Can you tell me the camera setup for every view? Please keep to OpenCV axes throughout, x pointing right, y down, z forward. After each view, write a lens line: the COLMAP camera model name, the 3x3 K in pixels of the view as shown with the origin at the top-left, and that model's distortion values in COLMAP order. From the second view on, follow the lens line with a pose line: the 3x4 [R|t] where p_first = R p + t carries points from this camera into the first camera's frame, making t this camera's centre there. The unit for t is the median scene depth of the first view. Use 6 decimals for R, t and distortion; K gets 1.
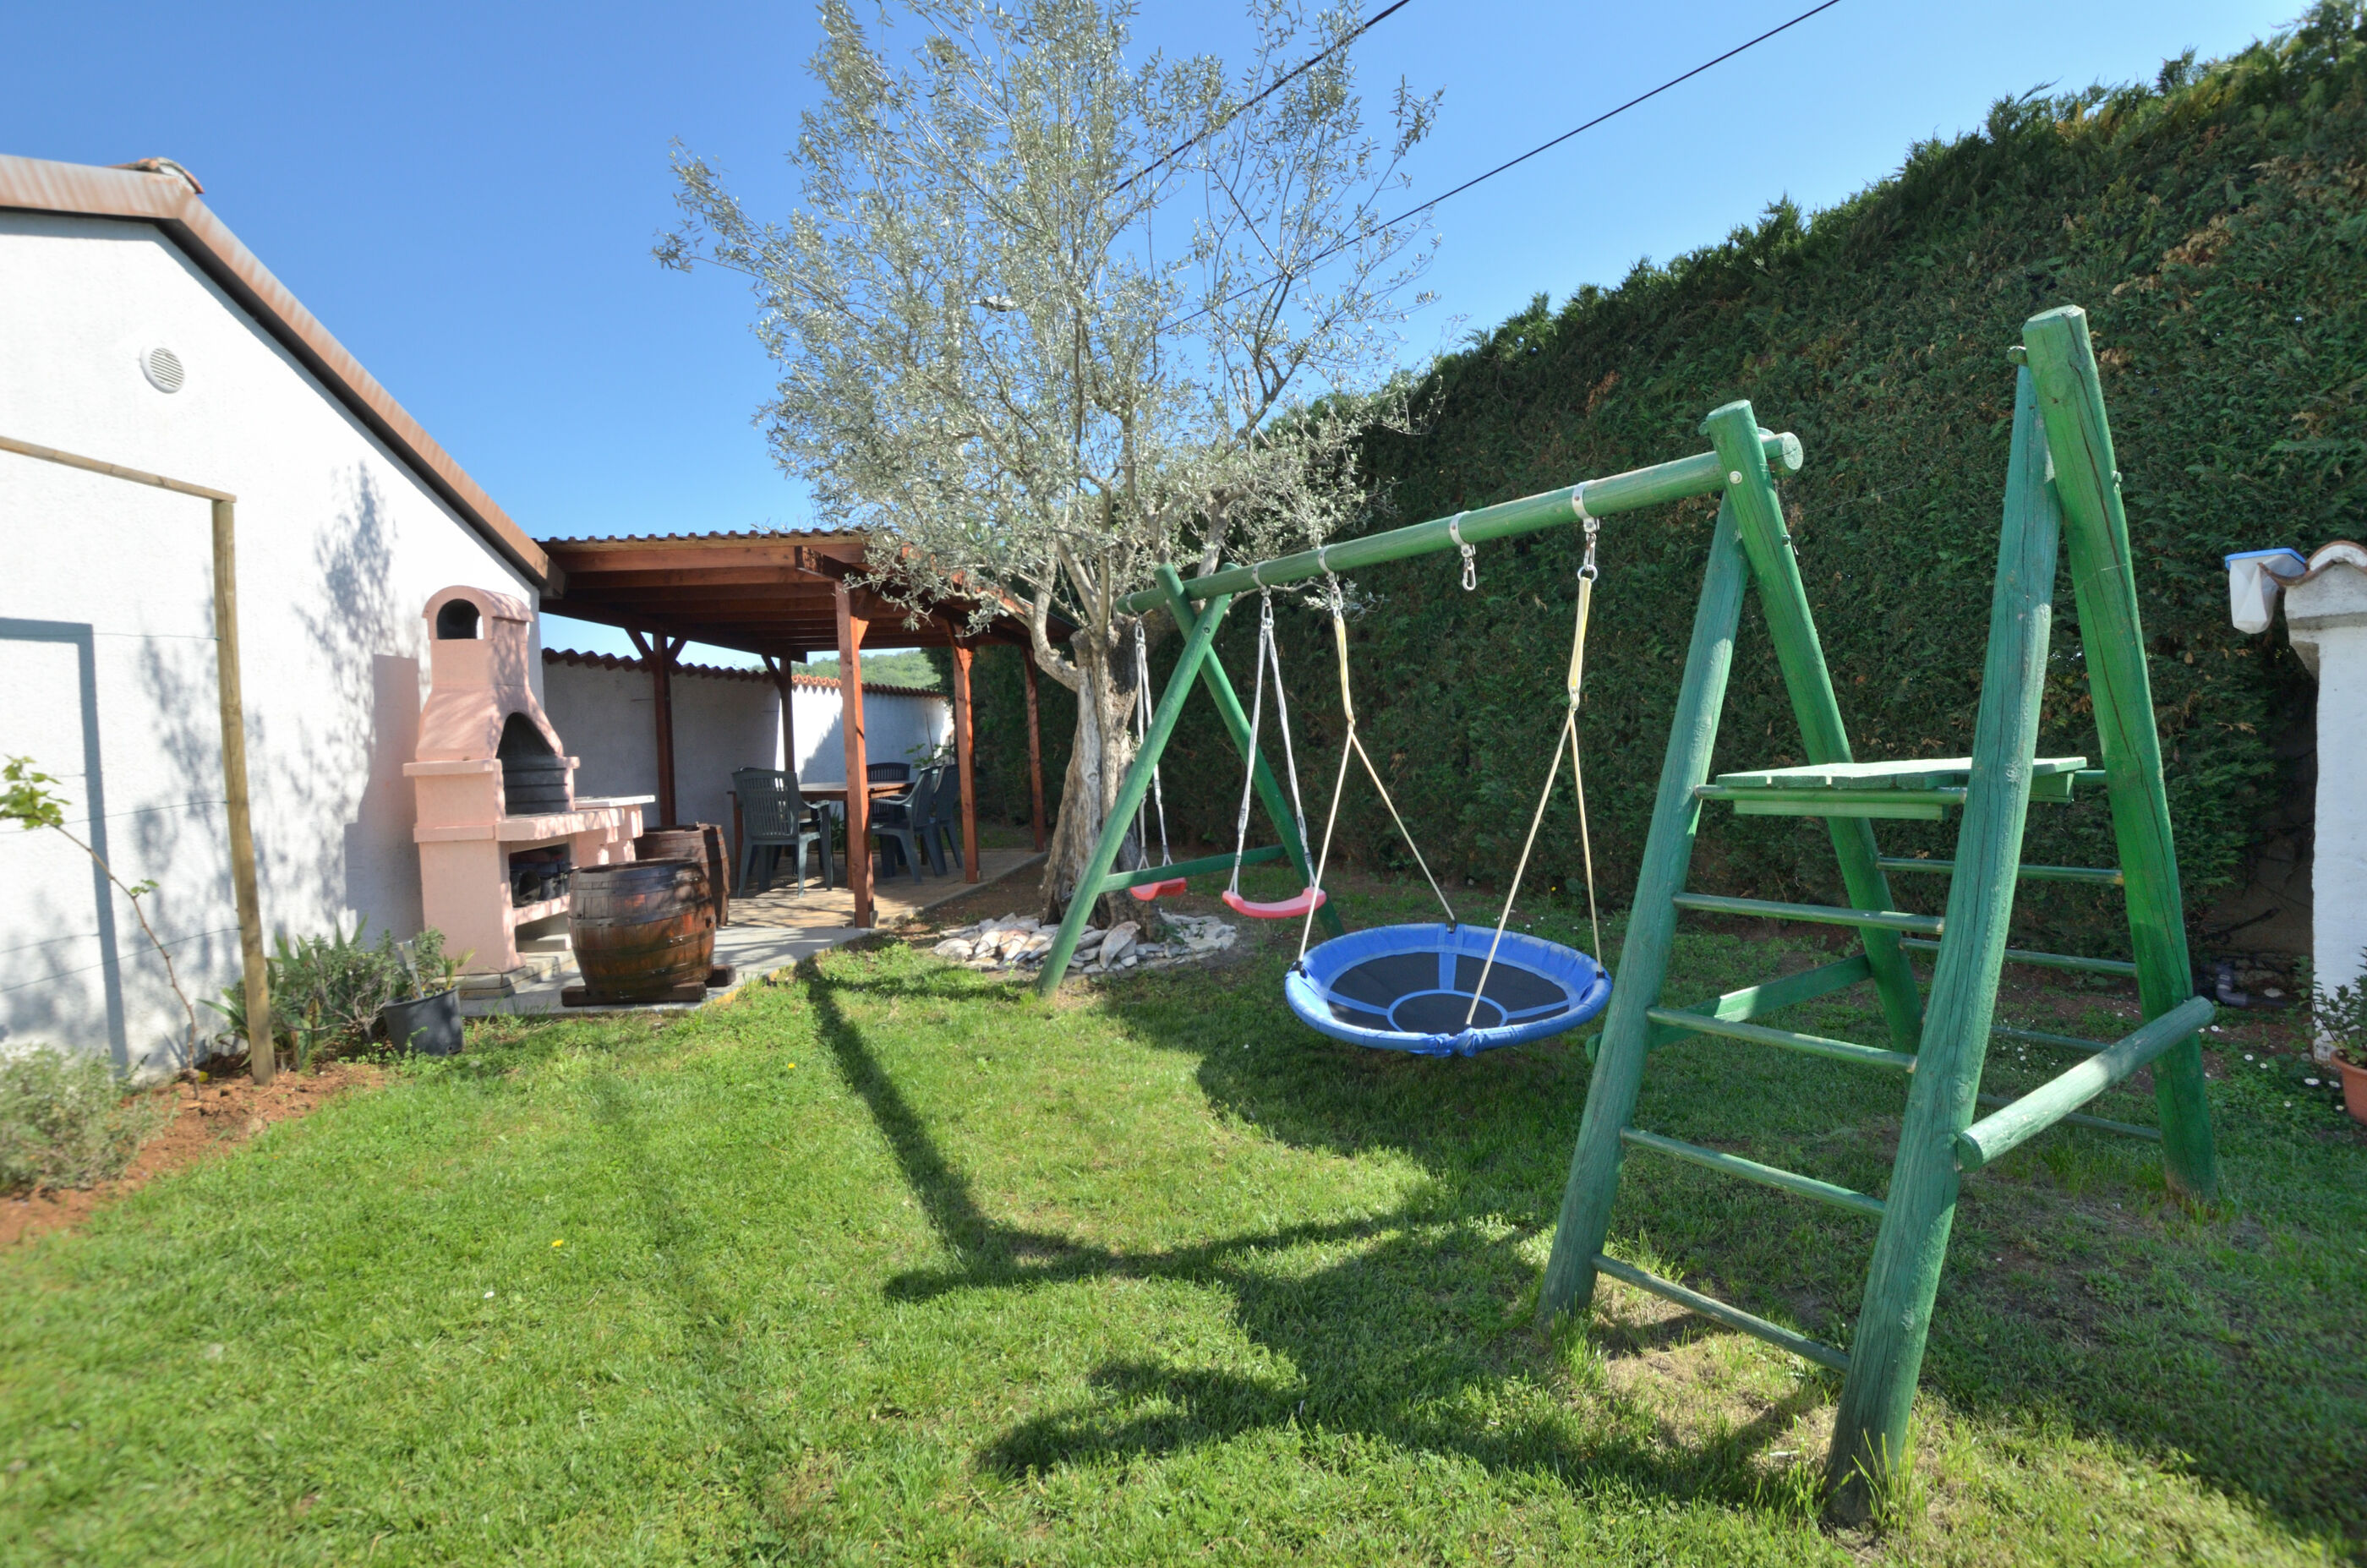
lens RADIAL K [[1040.6, 0, 1194.7], [0, 1040.6, 772.6], [0, 0, 1]] dist [-0.031026, 0.004651]
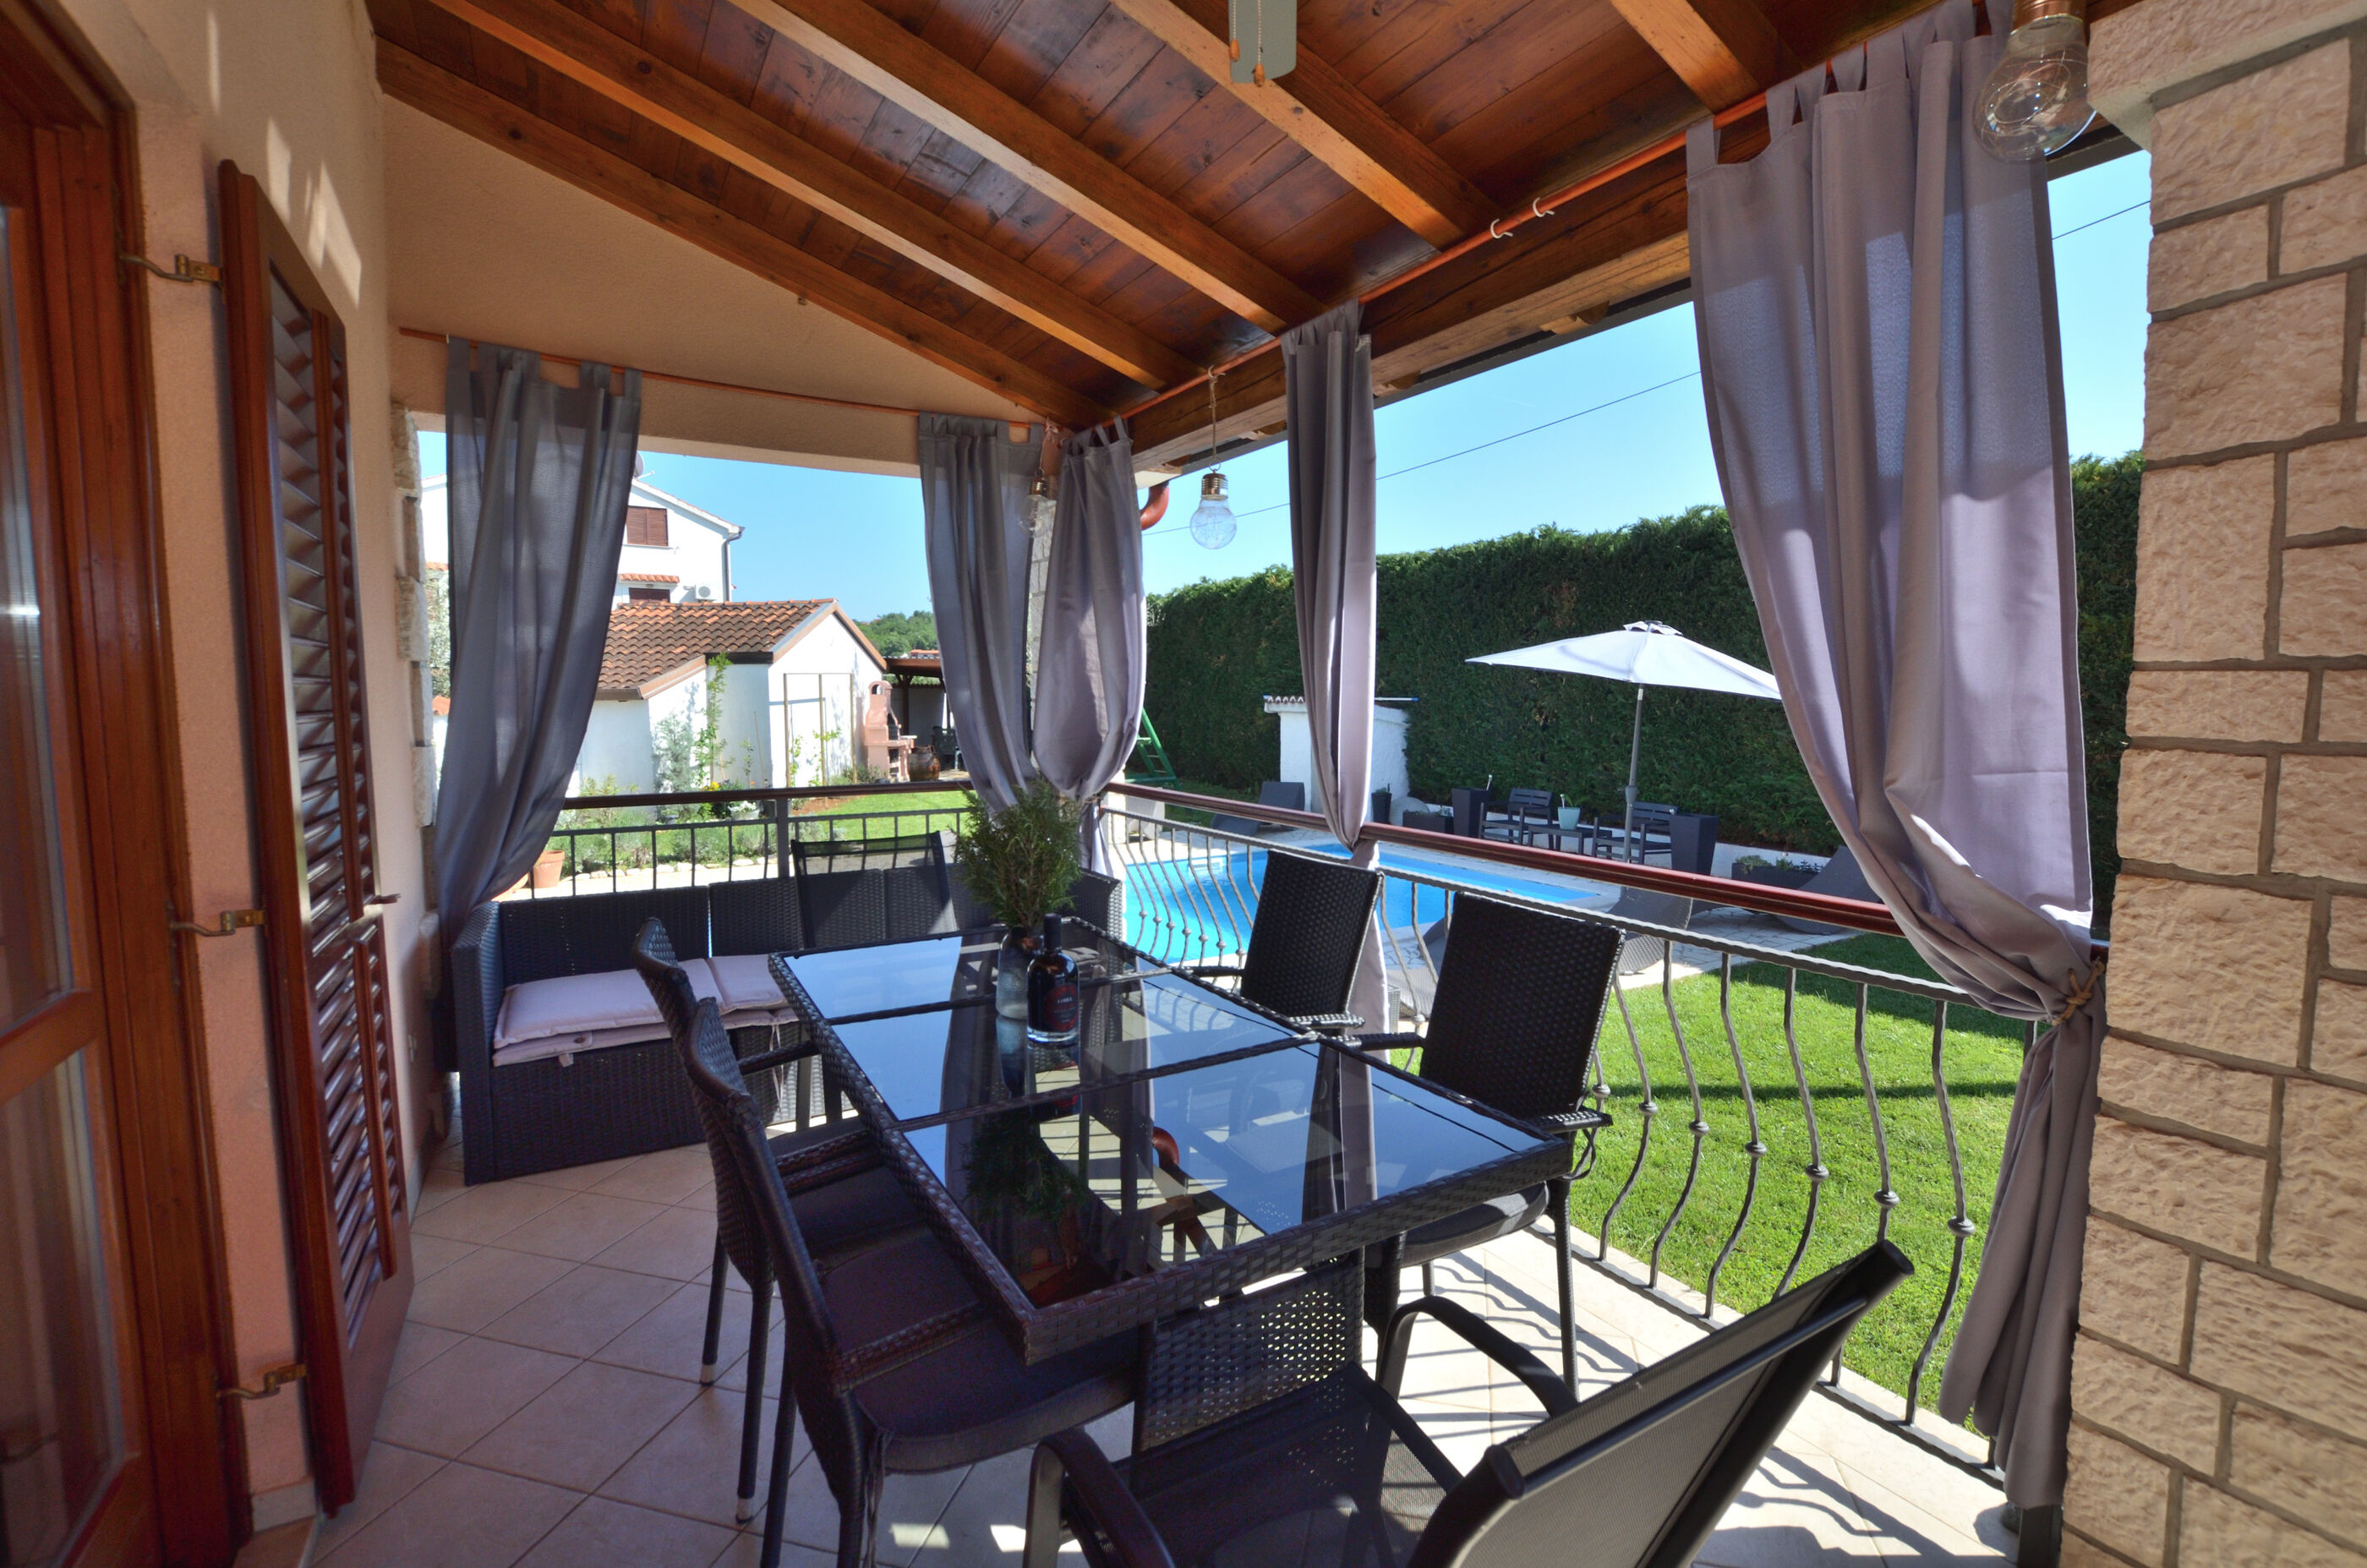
lens RADIAL K [[1040.6, 0, 1192.6], [0, 1040.6, 782.2], [0, 0, 1]] dist [-0.031026, 0.004651]
pose [[0.993616, 0.038304, -0.106109, 0.804973], [-0.032857, 0.998074, 0.052617, -0.036374], [0.107920, -0.048795, 0.992961, -2.502659]]
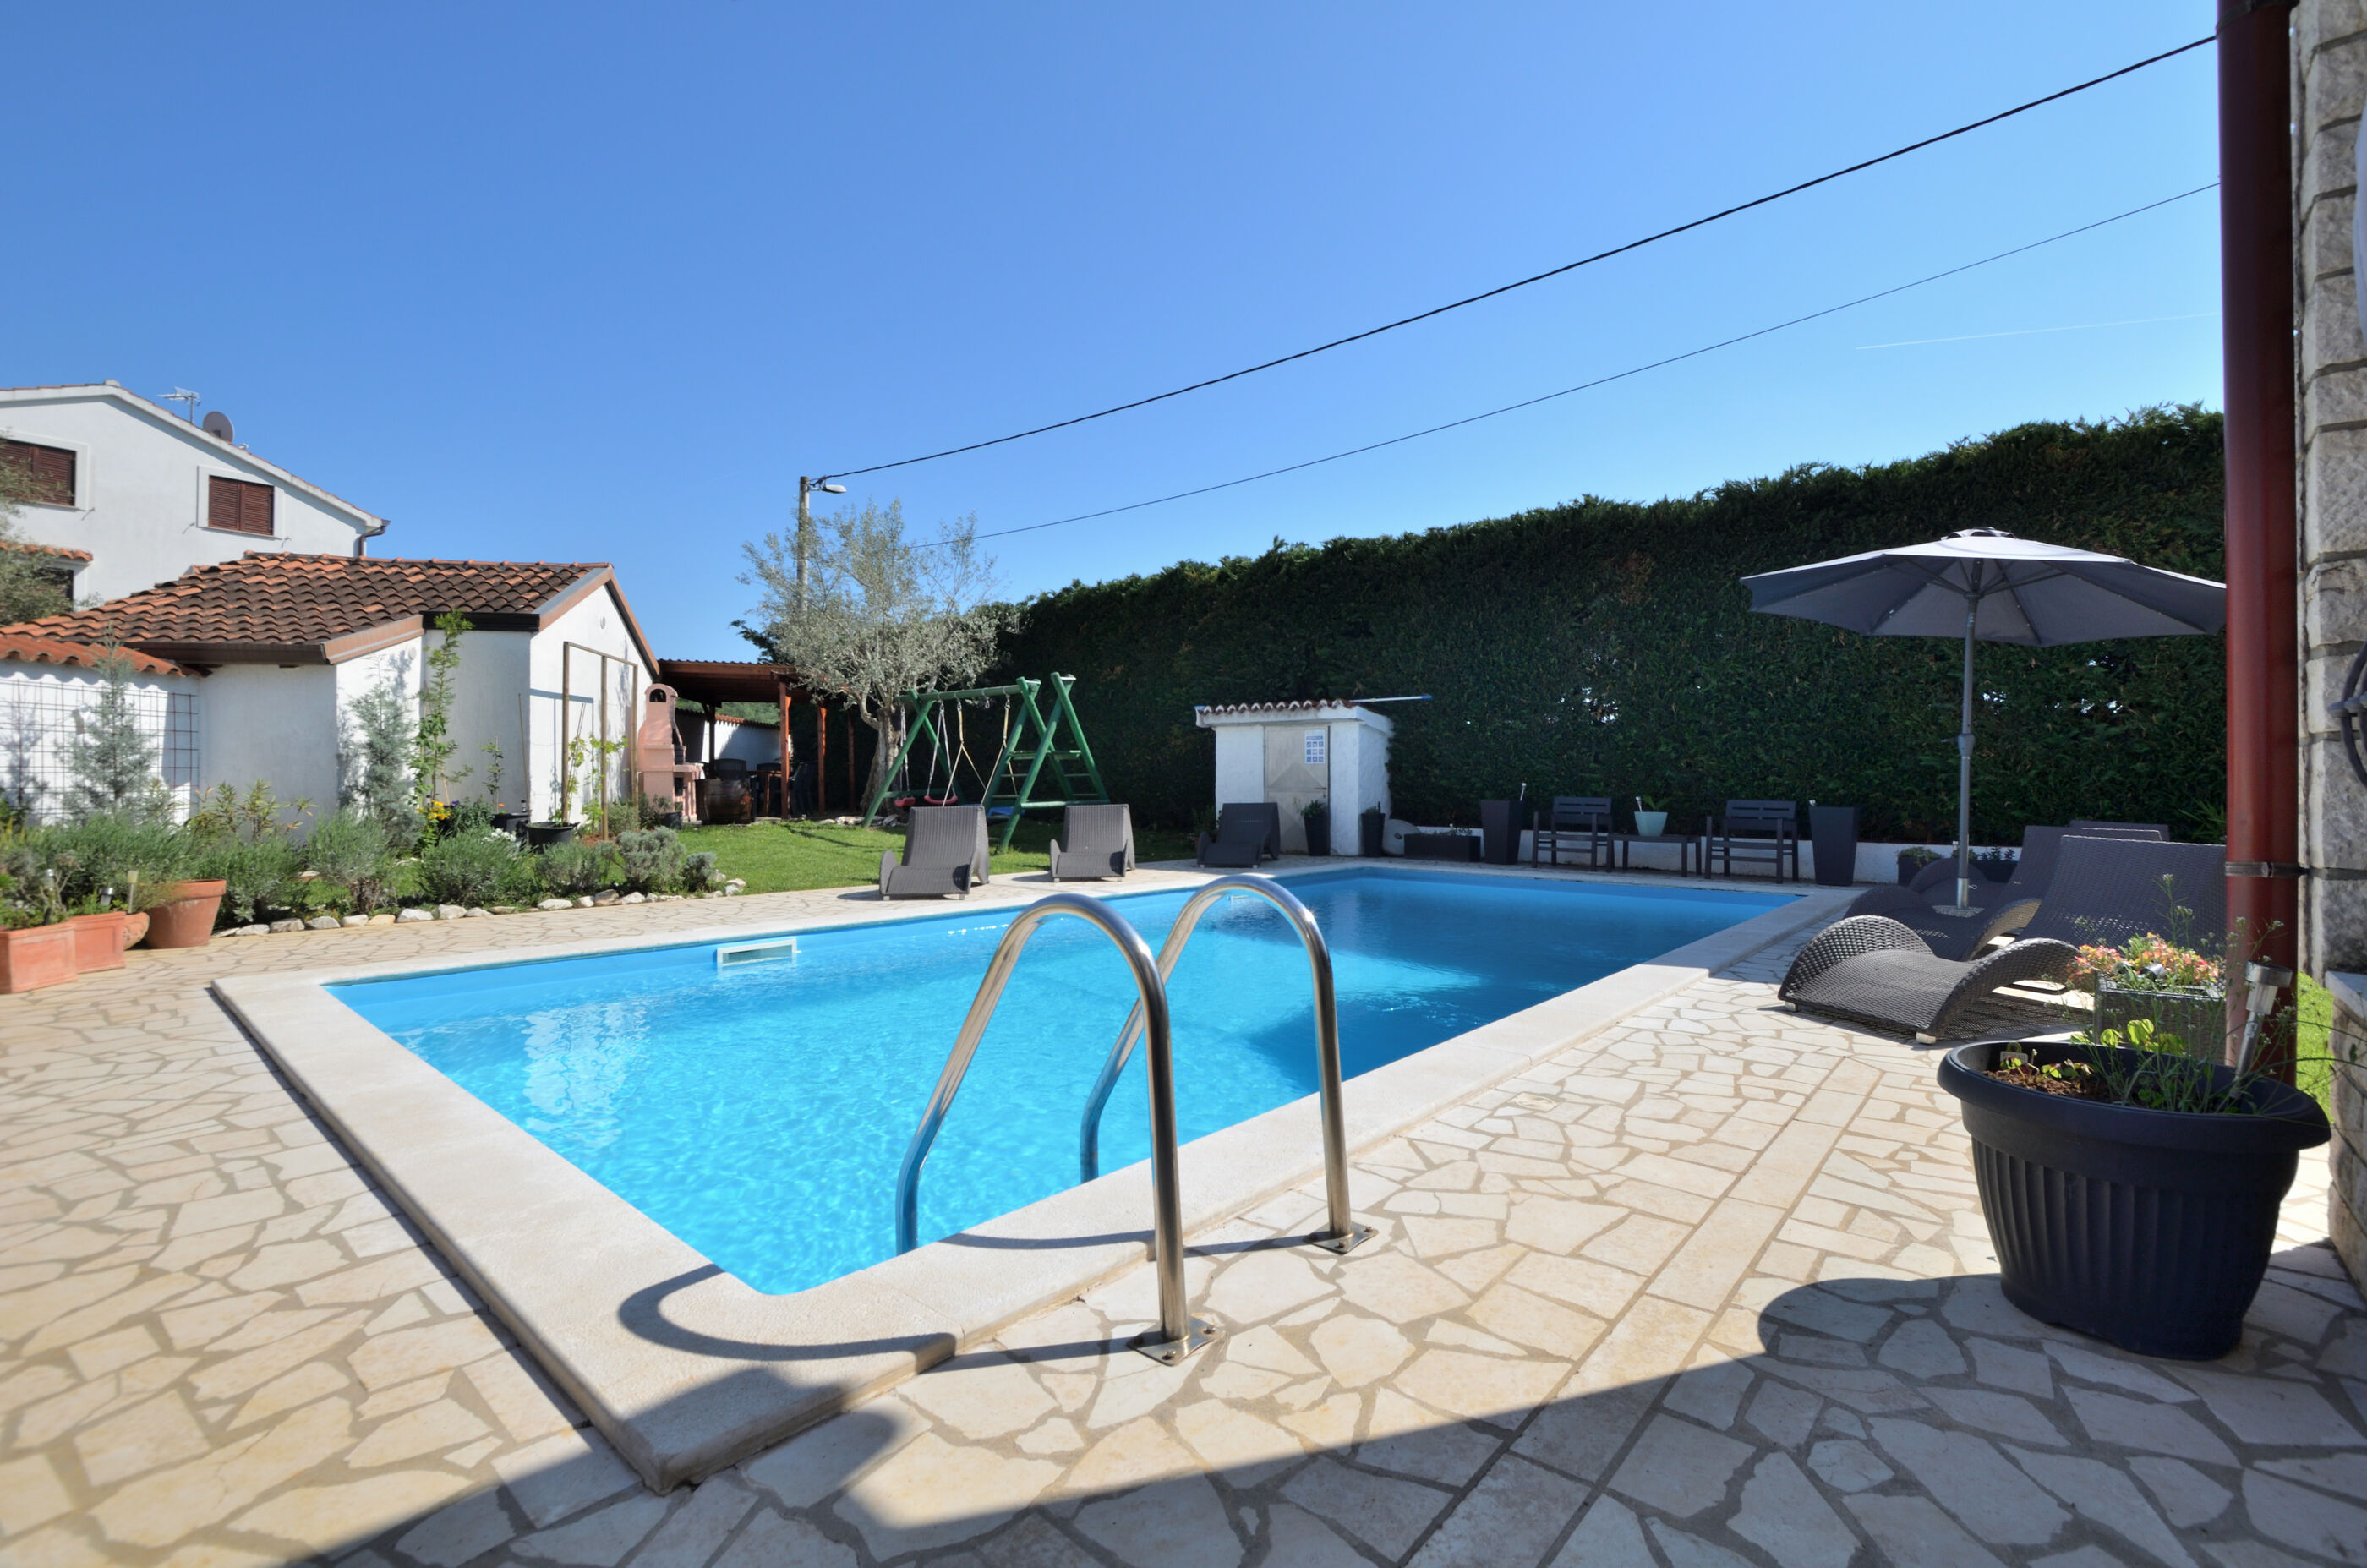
lens RADIAL K [[1040.6, 0, 1188.5], [0, 1040.6, 777.4], [0, 0, 1]] dist [-0.031026, 0.004651]
pose [[0.979427, 0.036009, 0.198562, 0.155015], [-0.027048, 0.998497, -0.047660, 0.161504], [-0.199980, 0.041308, 0.978929, -1.899322]]
